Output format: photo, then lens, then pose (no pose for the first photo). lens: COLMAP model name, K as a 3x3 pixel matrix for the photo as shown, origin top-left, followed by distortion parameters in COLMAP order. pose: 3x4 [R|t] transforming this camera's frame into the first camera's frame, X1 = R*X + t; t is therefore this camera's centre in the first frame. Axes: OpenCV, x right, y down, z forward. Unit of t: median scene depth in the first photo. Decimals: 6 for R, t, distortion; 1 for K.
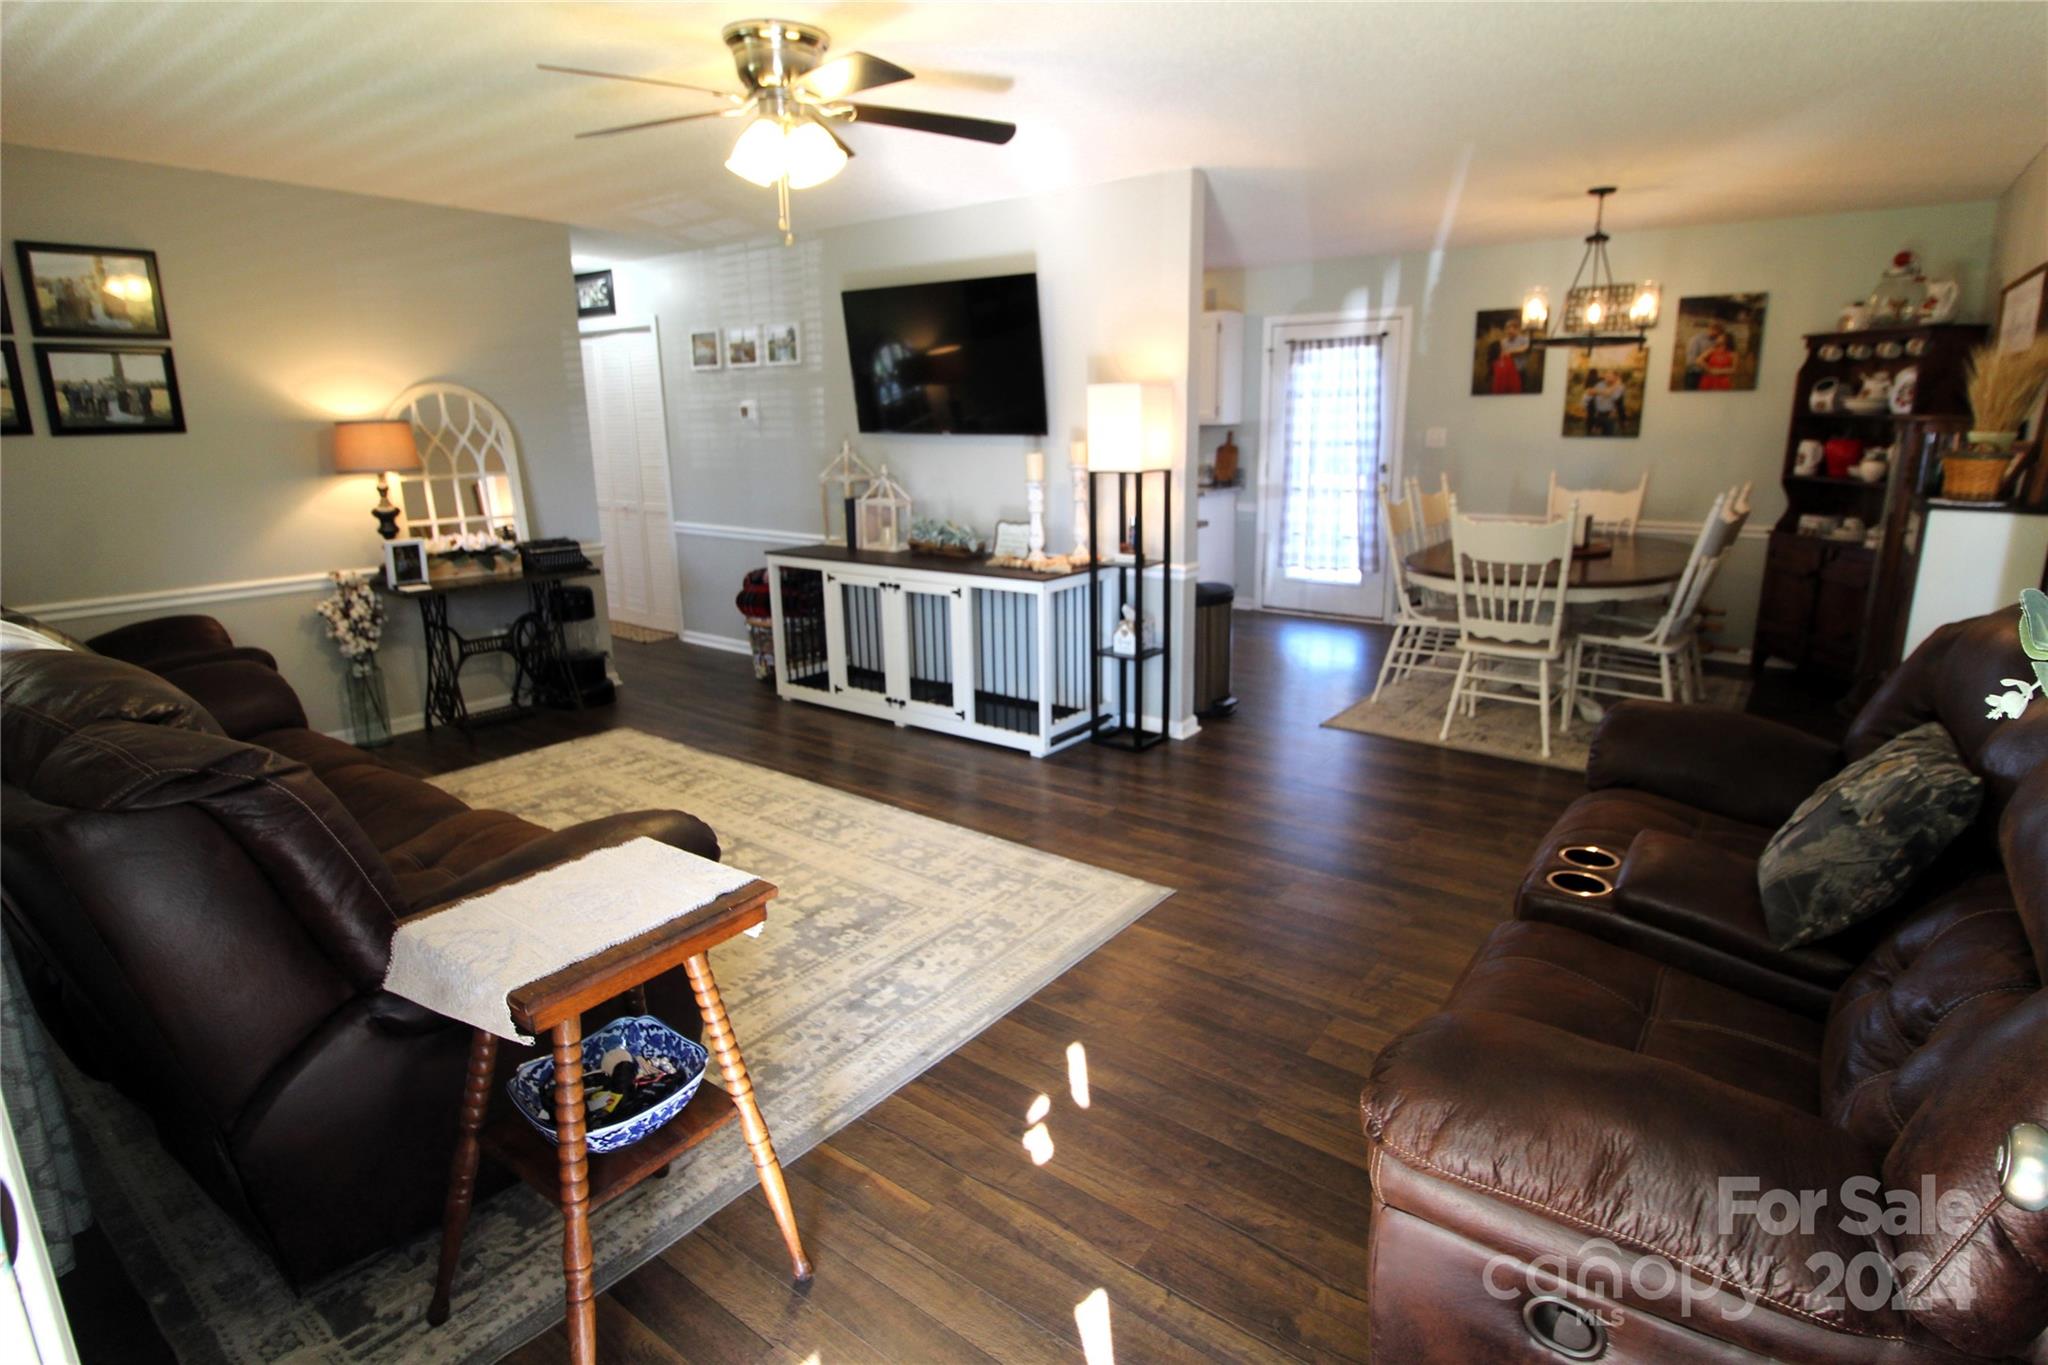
lens RADIAL K [[1040.6, 0, 1033.2], [0, 1040.6, 639.1], [0, 0, 1]] dist [0.001735, 0.000394]
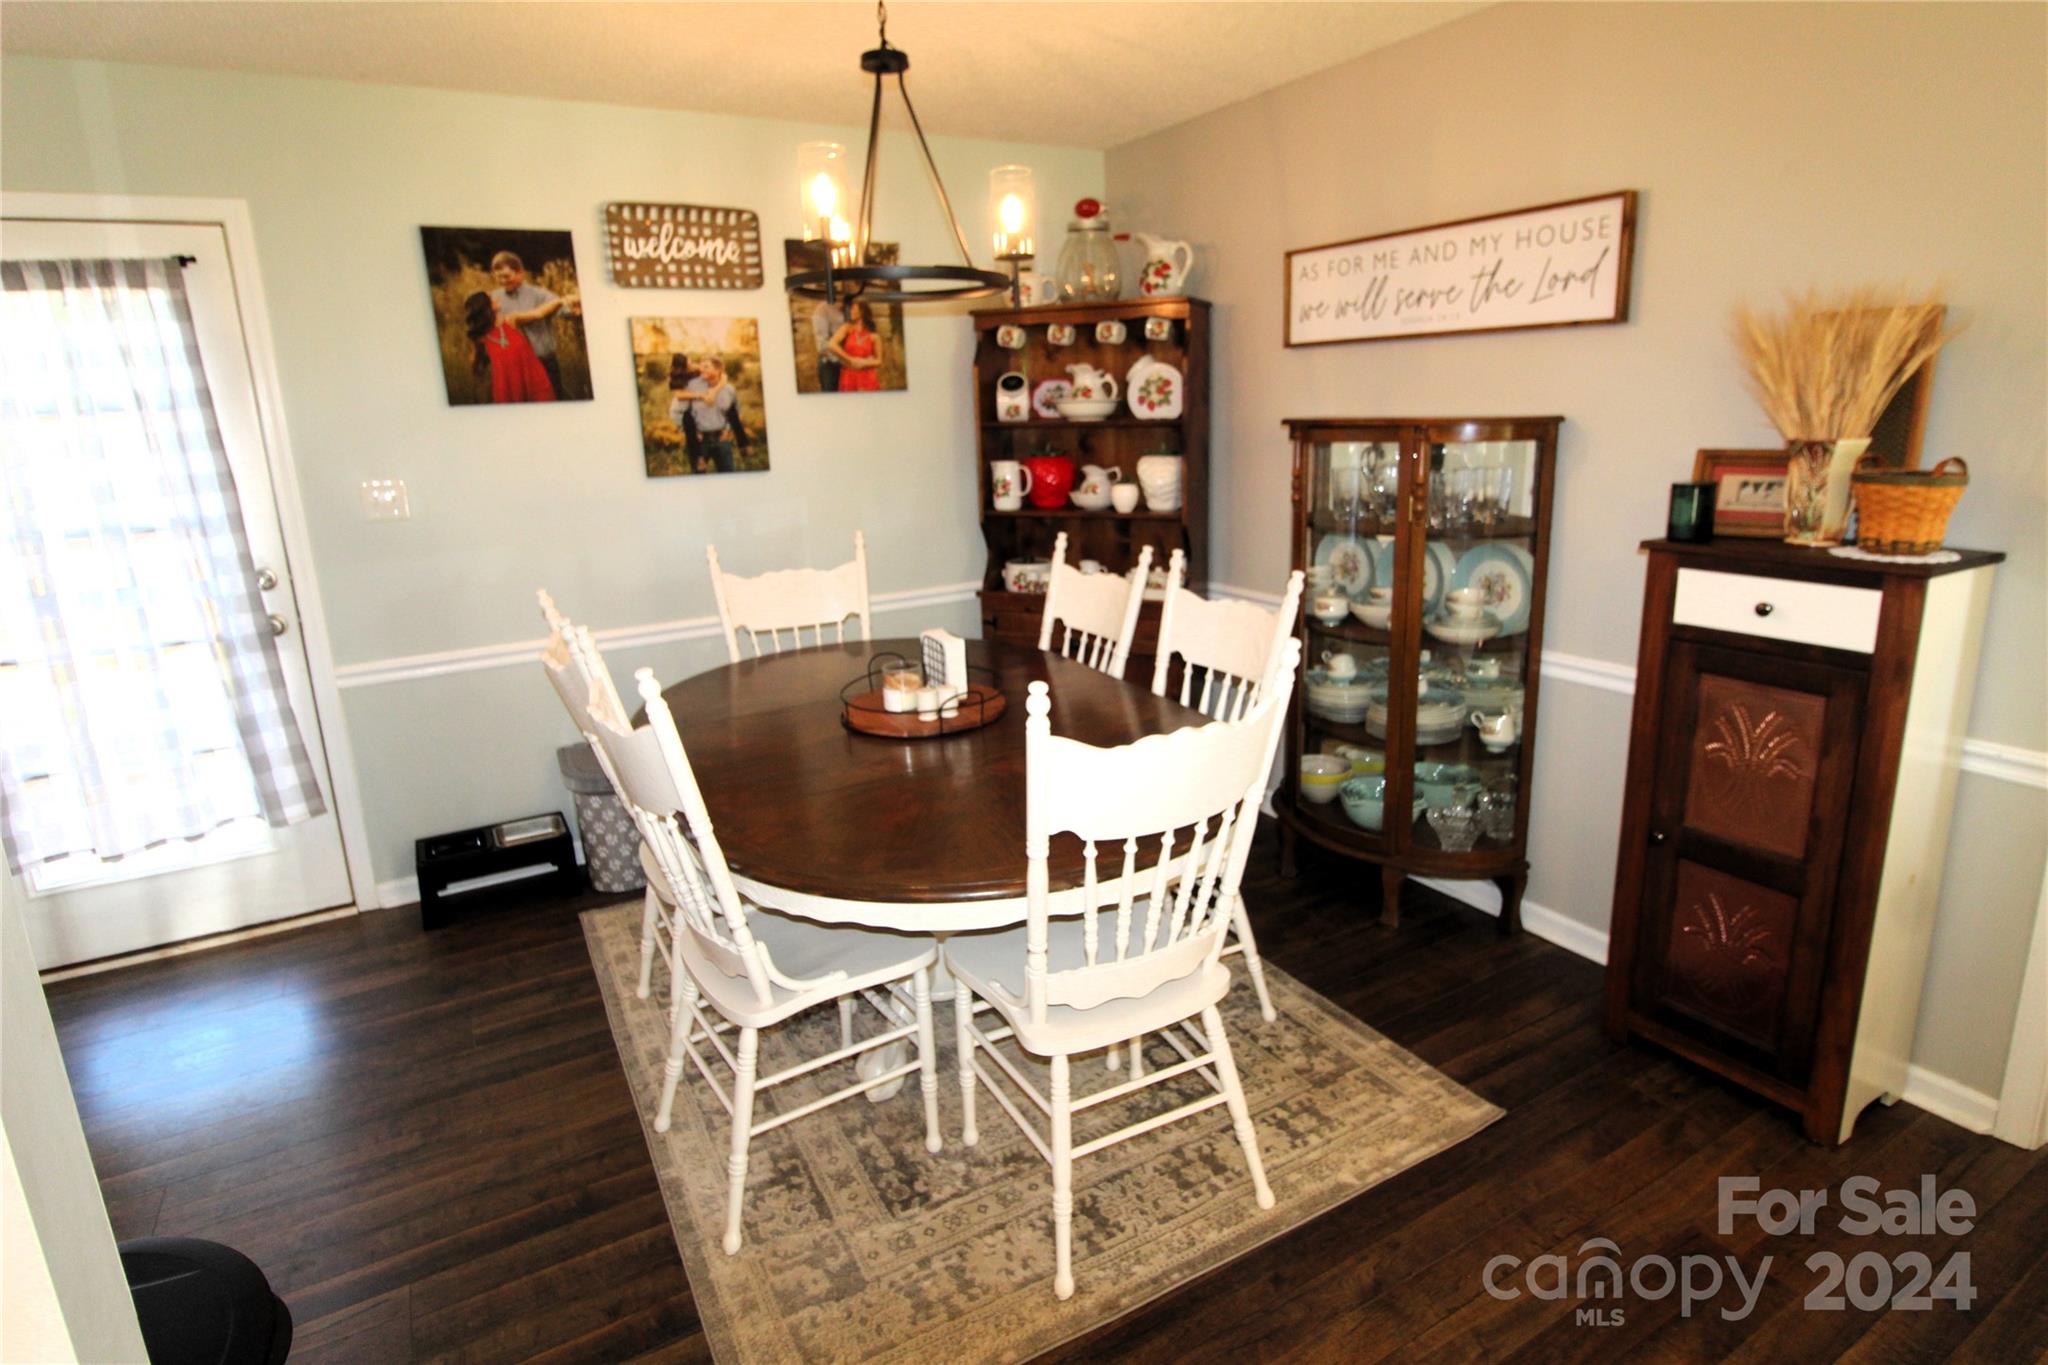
lens RADIAL K [[1061.1, 0, 1035.1], [0, 1061.1, 646.5], [0, 0, 1]] dist [-0.005121, -0.001401]
pose [[0.391362, -0.214433, 0.894905, 0.095836], [0.226445, 0.965011, 0.132202, -0.181144], [-0.891941, 0.150907, 0.426225, 0.786073]]
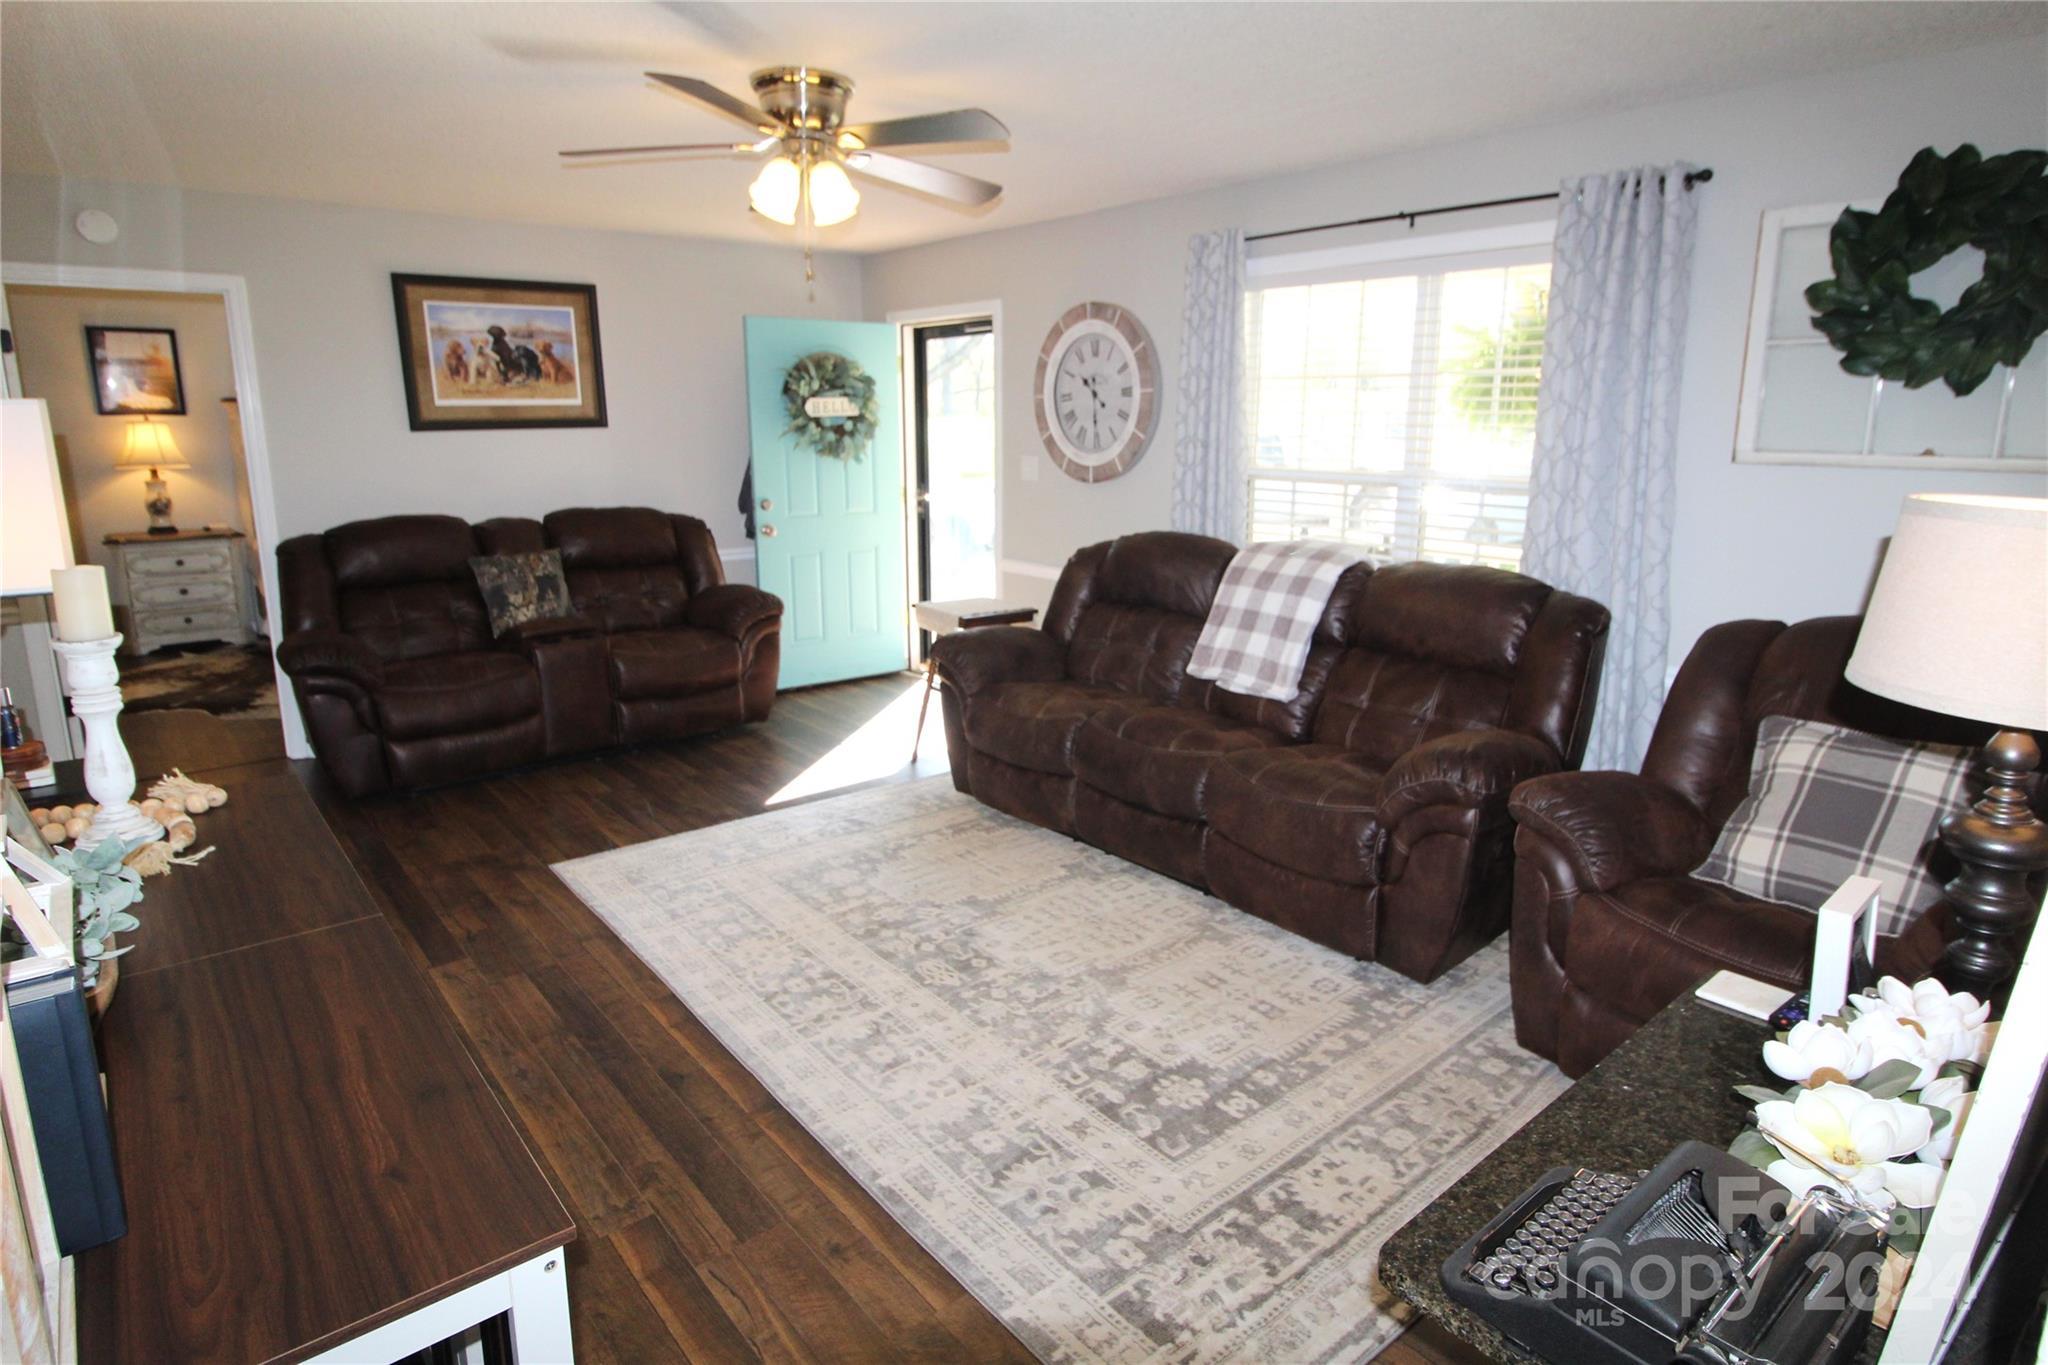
lens RADIAL K [[1120.8, 0, 1023.7], [0, 1120.8, 626.1], [0, 0, 1]] dist [0.048081, -0.000495]
pose [[-0.972217, -0.032800, 0.231772, -0.426136], [0.061510, 0.919541, 0.388151, -0.294725], [-0.225856, 0.391623, -0.891976, 1.253196]]
